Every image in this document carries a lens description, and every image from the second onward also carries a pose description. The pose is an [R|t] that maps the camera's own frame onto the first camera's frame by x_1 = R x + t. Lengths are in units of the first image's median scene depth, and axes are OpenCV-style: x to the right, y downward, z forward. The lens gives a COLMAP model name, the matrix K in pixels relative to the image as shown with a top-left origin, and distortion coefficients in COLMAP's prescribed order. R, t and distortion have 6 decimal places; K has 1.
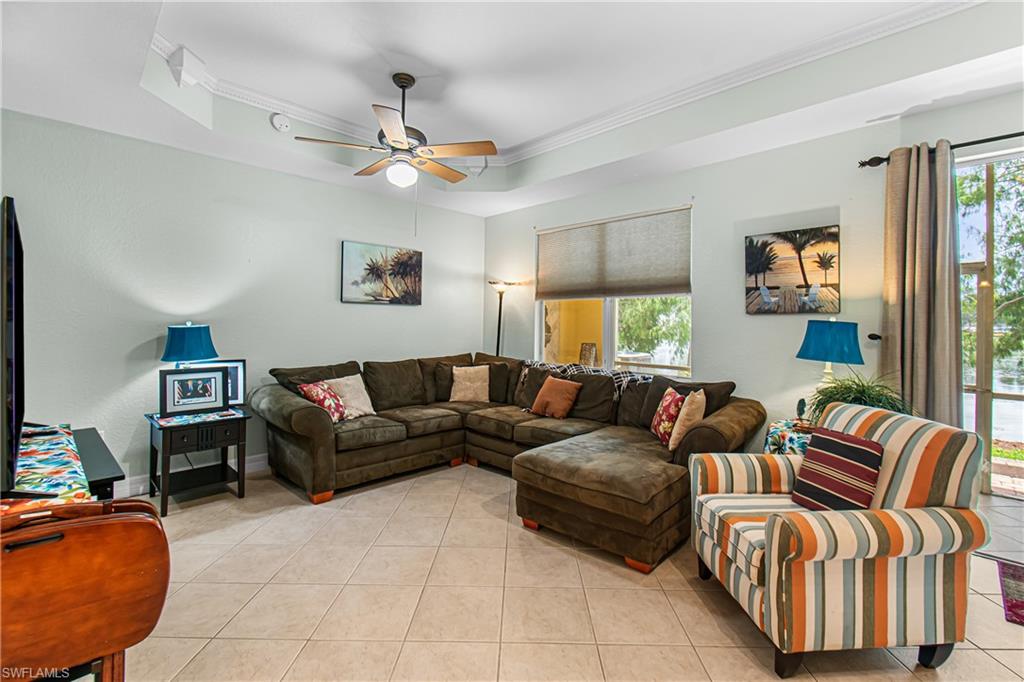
lens RADIAL K [[453.1, 0, 517.2], [0, 453.1, 320.0], [0, 0, 1]] dist [0.005554, -0.004534]
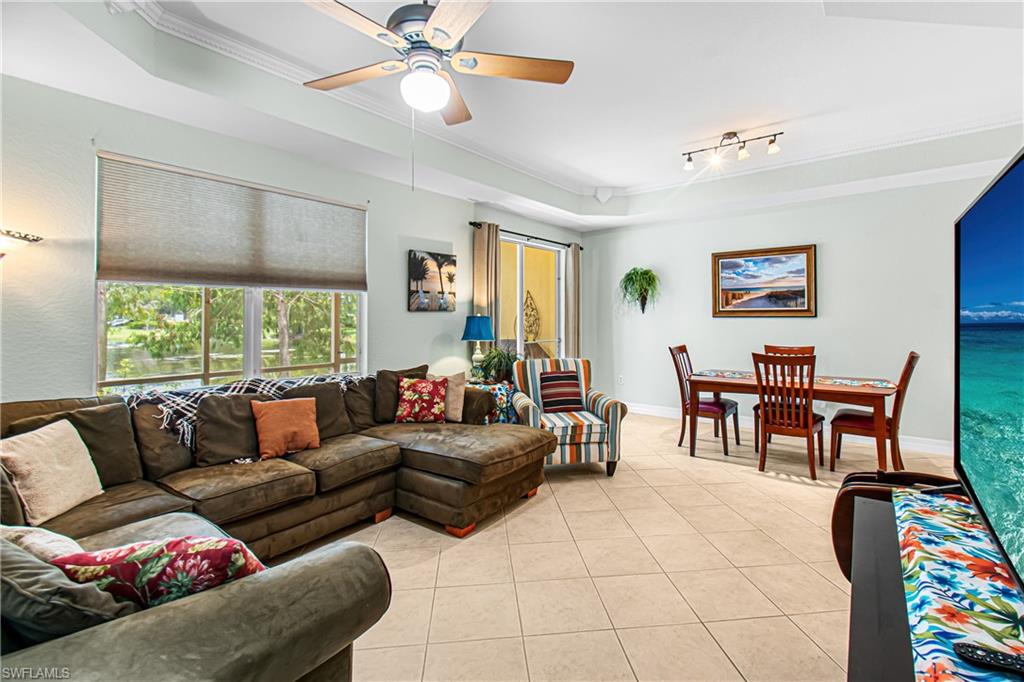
lens RADIAL K [[453.1, 0, 521.6], [0, 453.1, 311.3], [0, 0, 1]] dist [0.005554, -0.004534]
pose [[-0.096858, 0.004673, 0.995287, -0.708794], [-0.002330, 0.999985, -0.004922, -0.006741], [-0.995295, -0.002796, -0.096846, 0.739738]]
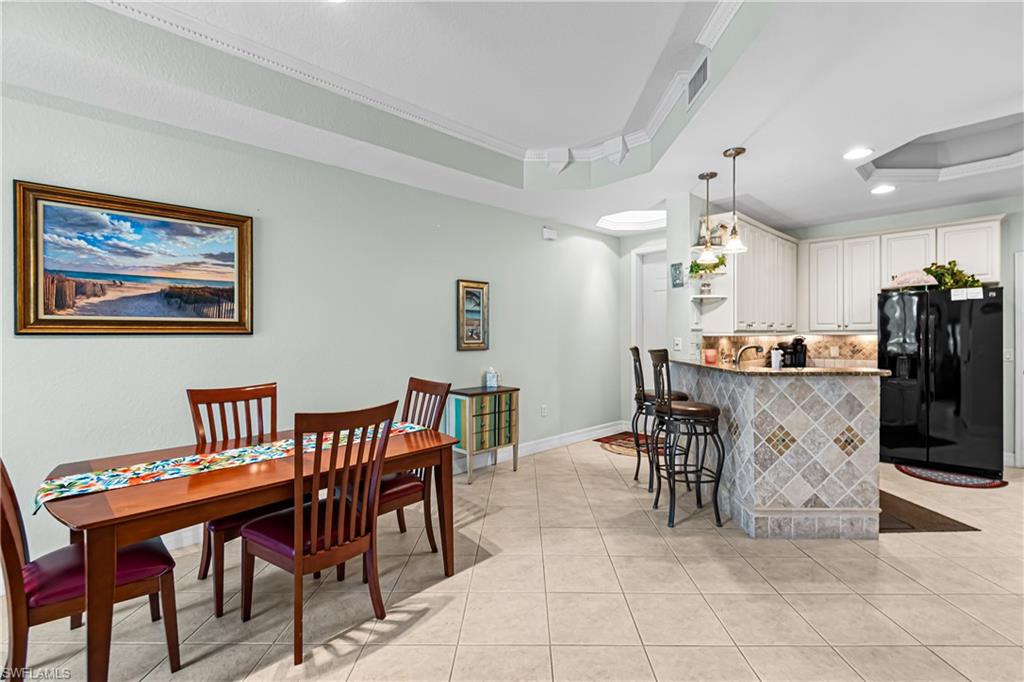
lens RADIAL K [[453.1, 0, 515.4], [0, 453.1, 336.4], [0, 0, 1]] dist [0.005554, -0.004534]
pose [[-0.999859, -0.007194, 0.015176, 0.021257], [-0.007158, 0.999971, 0.002404, -0.000187], [-0.015193, 0.002295, -0.999882, 0.577877]]
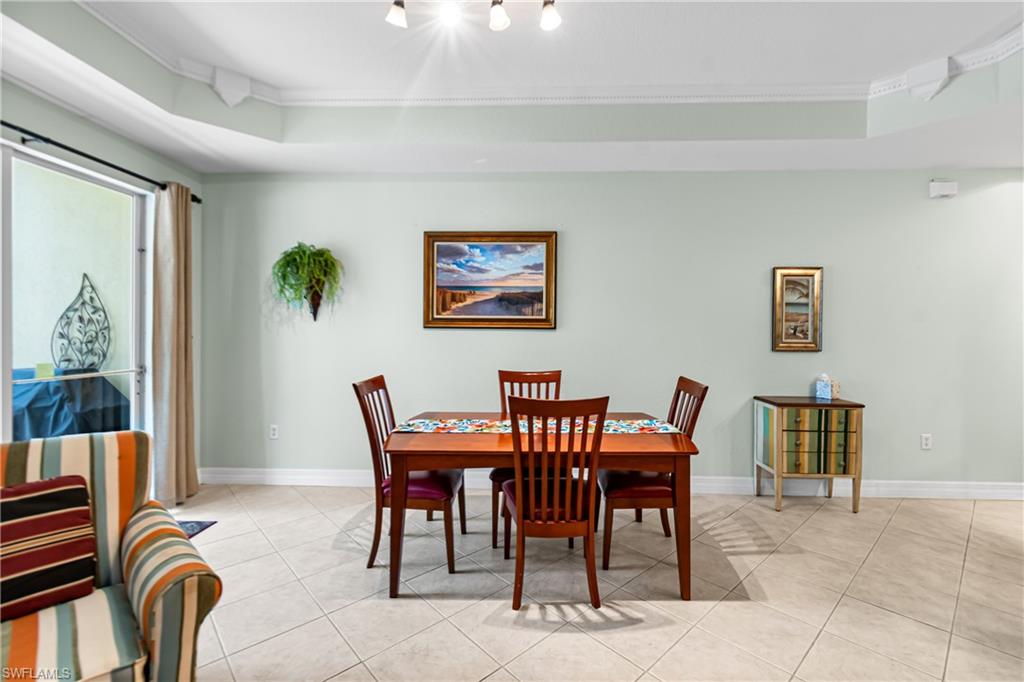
lens RADIAL K [[453.1, 0, 523.8], [0, 453.1, 326.2], [0, 0, 1]] dist [0.005554, -0.004534]
pose [[-0.683431, -0.011513, 0.729924, -0.157627], [-0.017893, 0.999839, -0.000982, -0.002825], [-0.729796, -0.013732, -0.683527, 0.486482]]
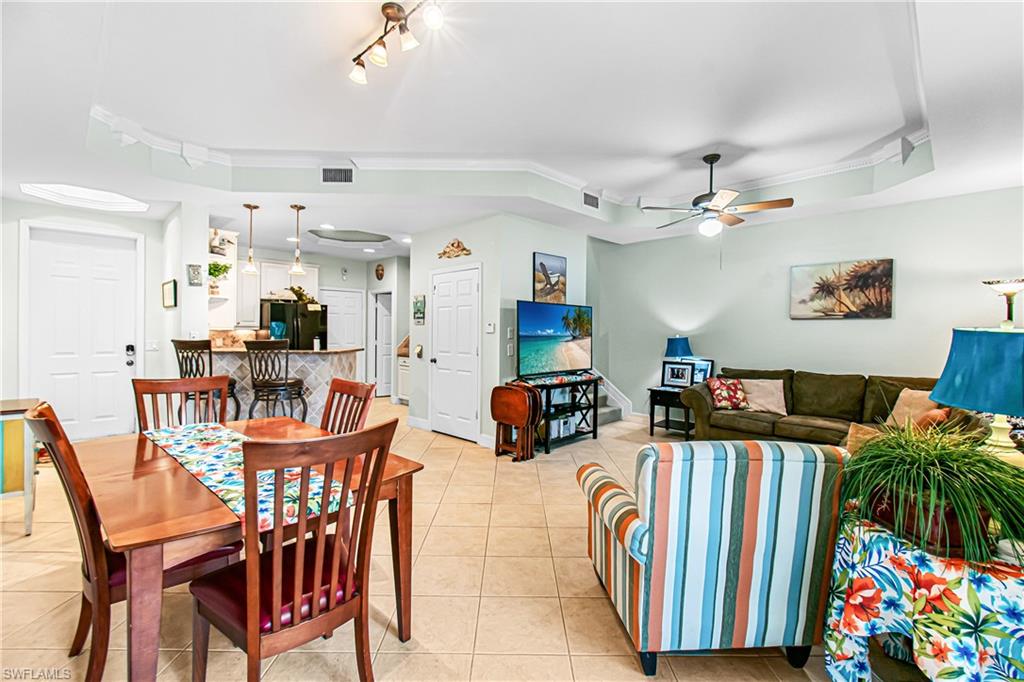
lens RADIAL K [[453.1, 0, 517.3], [0, 453.1, 334.0], [0, 0, 1]] dist [0.005554, -0.004534]
pose [[0.005160, -0.004074, -0.999978, 0.898800], [-0.006052, 0.999973, -0.004105, 0.009796], [0.999968, 0.006073, 0.005135, 0.331901]]
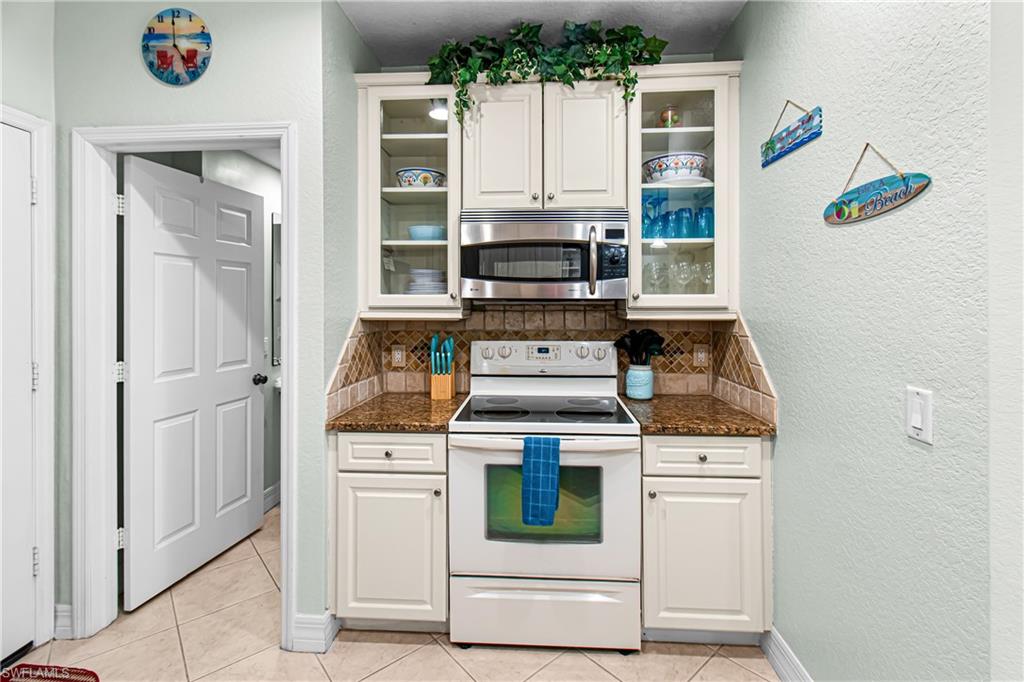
lens RADIAL K [[453.1, 0, 515.5], [0, 453.1, 303.0], [0, 0, 1]] dist [0.005554, -0.004534]
pose [[0.661497, -0.017468, -0.749745, -0.720367], [0.015924, 0.999830, -0.009245, -0.018082], [0.749779, -0.005823, 0.661663, -0.376800]]
